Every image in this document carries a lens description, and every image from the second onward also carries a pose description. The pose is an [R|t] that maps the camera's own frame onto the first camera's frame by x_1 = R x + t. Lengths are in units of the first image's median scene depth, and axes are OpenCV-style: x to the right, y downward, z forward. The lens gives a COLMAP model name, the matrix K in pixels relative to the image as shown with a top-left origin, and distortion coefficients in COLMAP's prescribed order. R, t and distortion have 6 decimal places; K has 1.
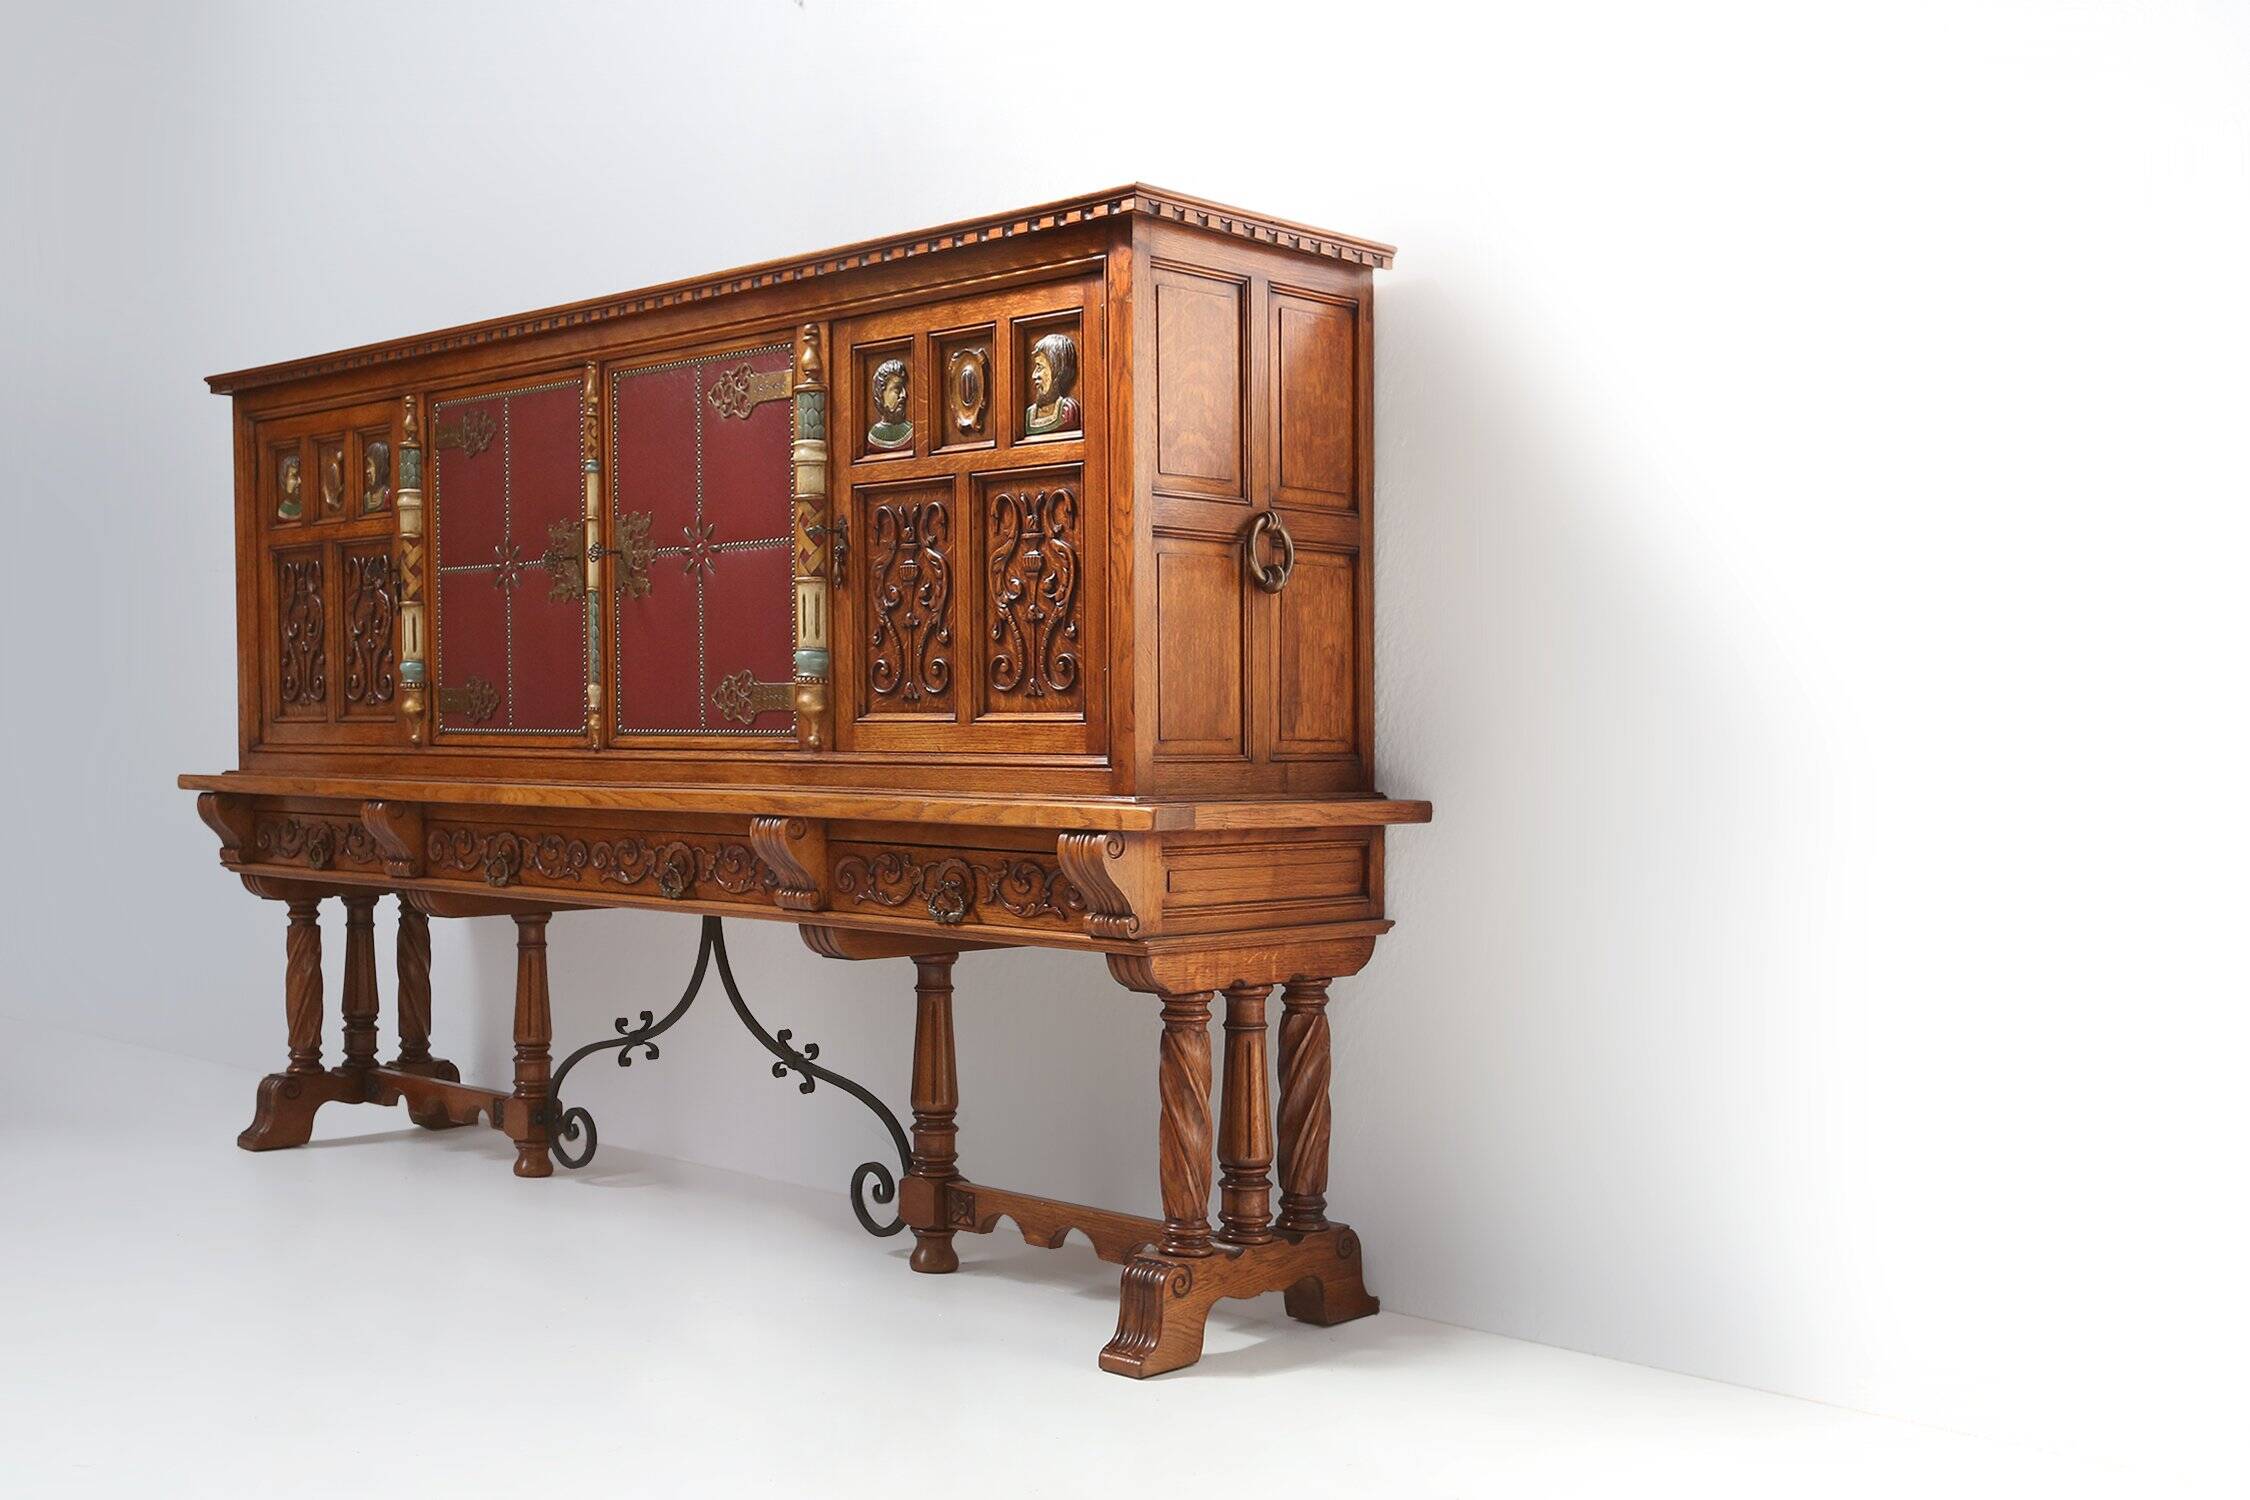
lens RADIAL K [[2447.6, 0, 1122.7], [0, 2447.6, 726.6], [0, 0, 1]] dist [0.018586, 0.000000]
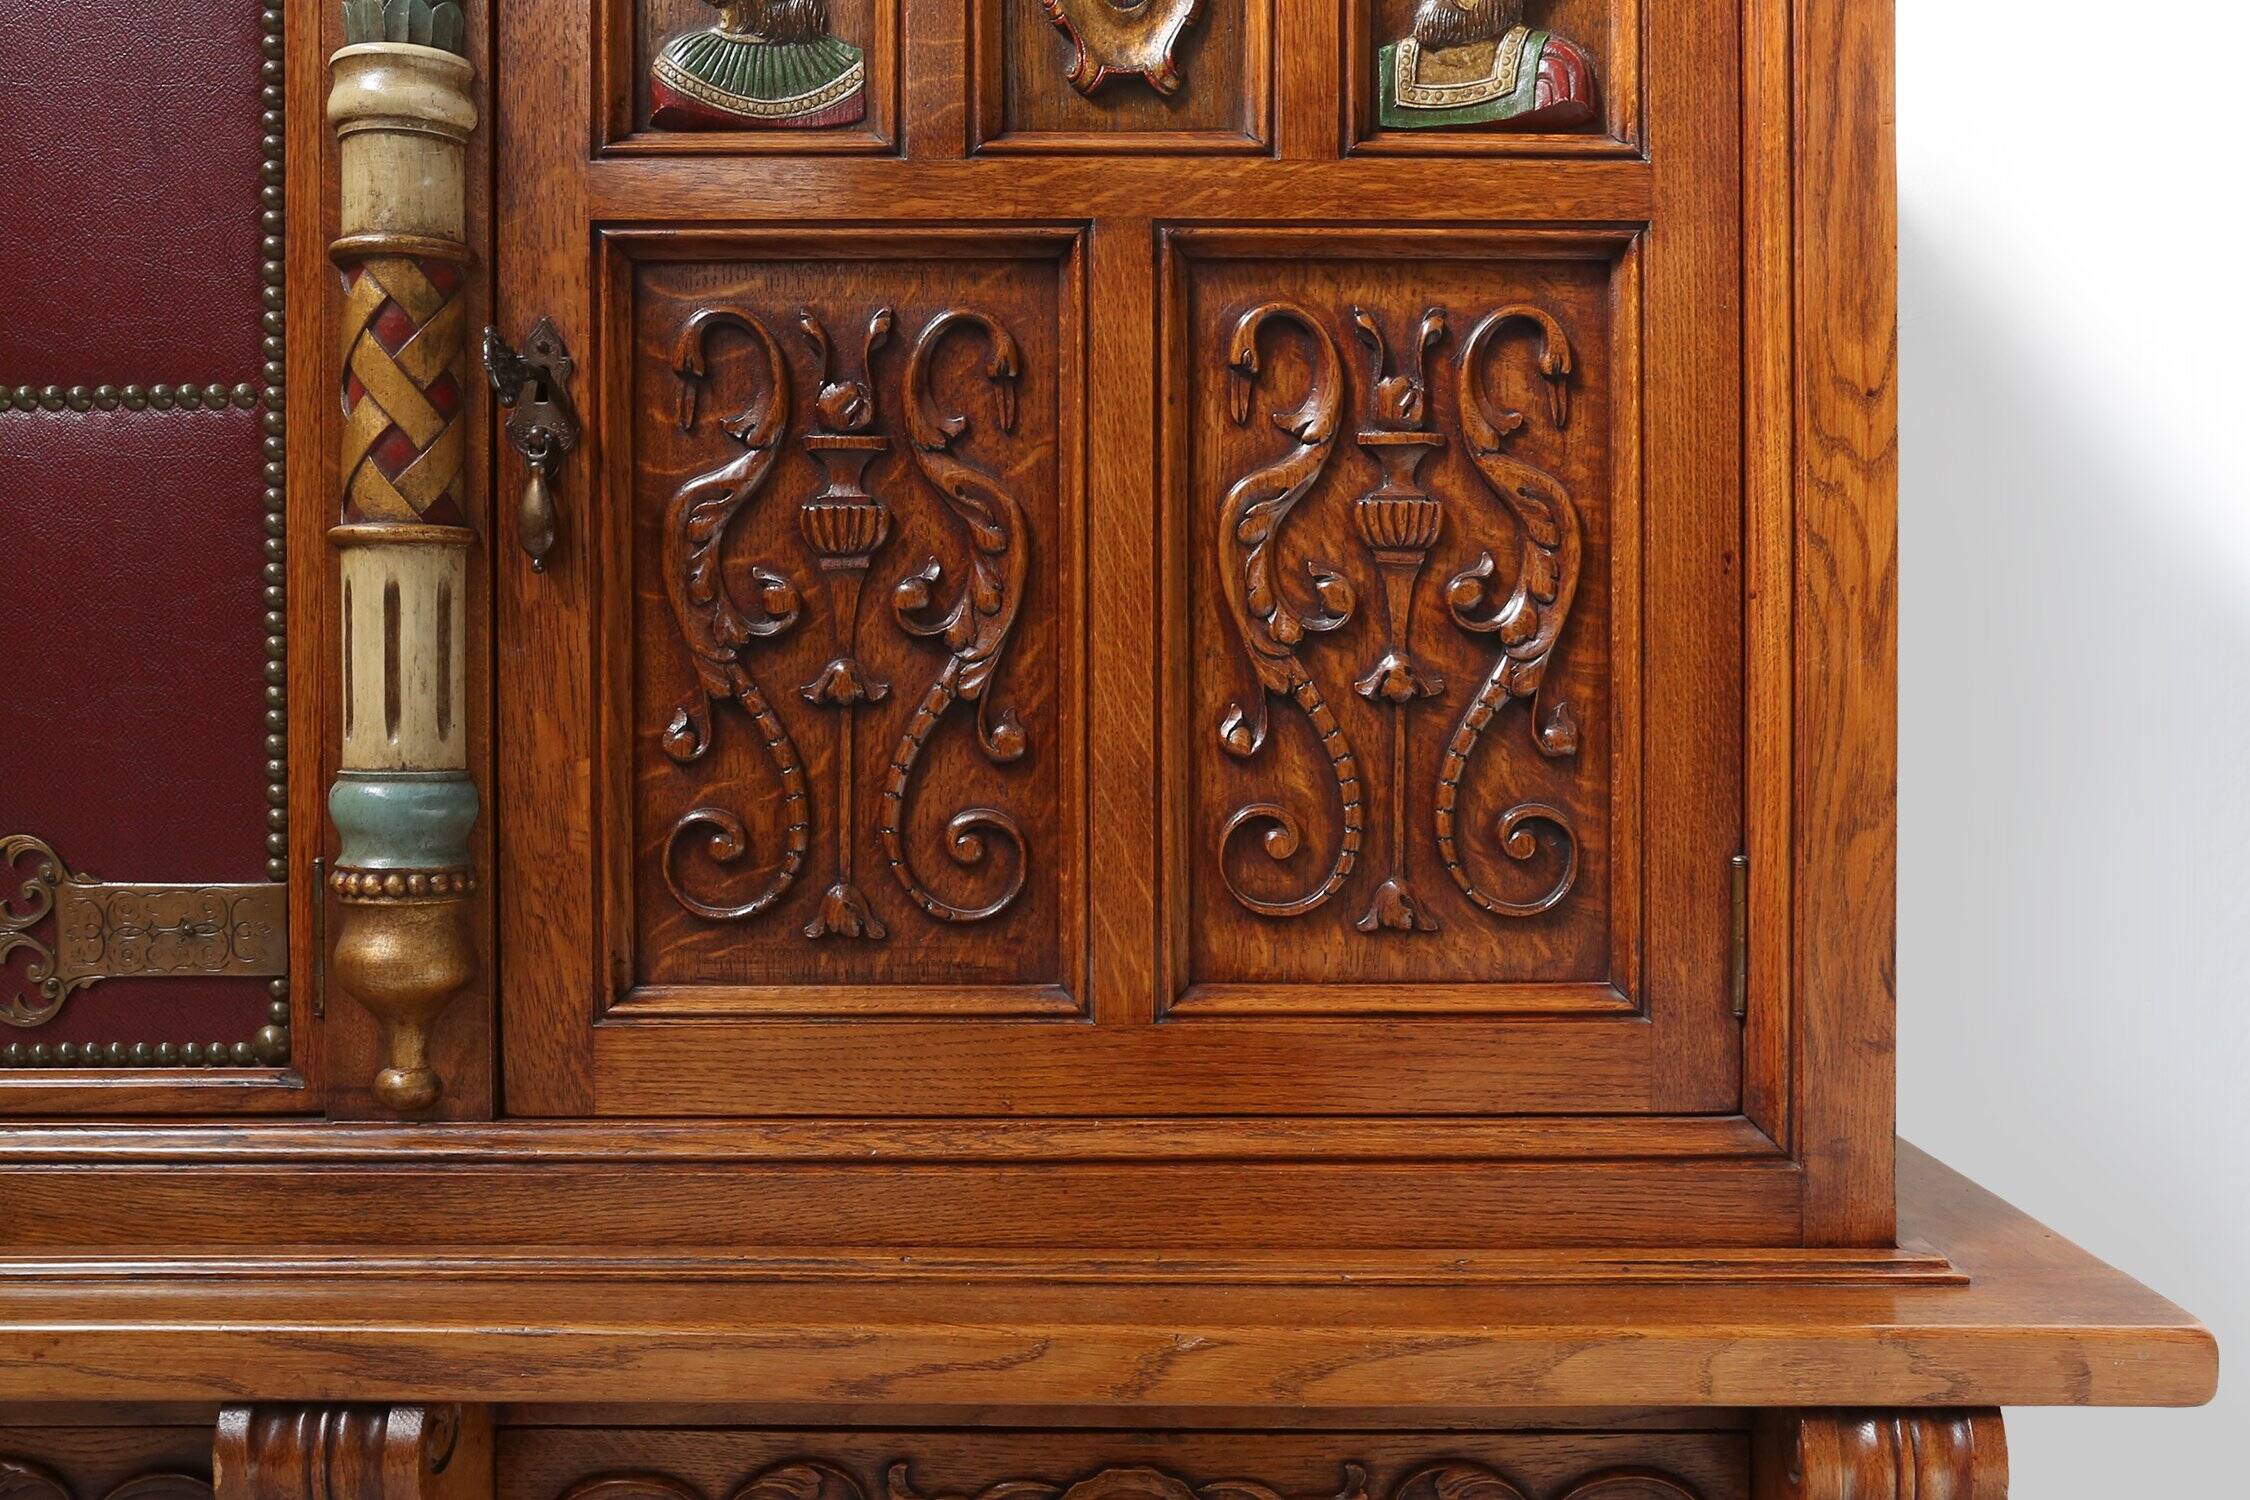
lens RADIAL K [[2447.6, 0, 1162.3], [0, 2447.6, 747.1], [0, 0, 1]] dist [0.018586, 0.000000]
pose [[0.730902, -0.005112, 0.682463, -0.263809], [-0.001584, 0.999957, 0.009187, -0.038257], [-0.682481, -0.007796, 0.730862, 0.740829]]
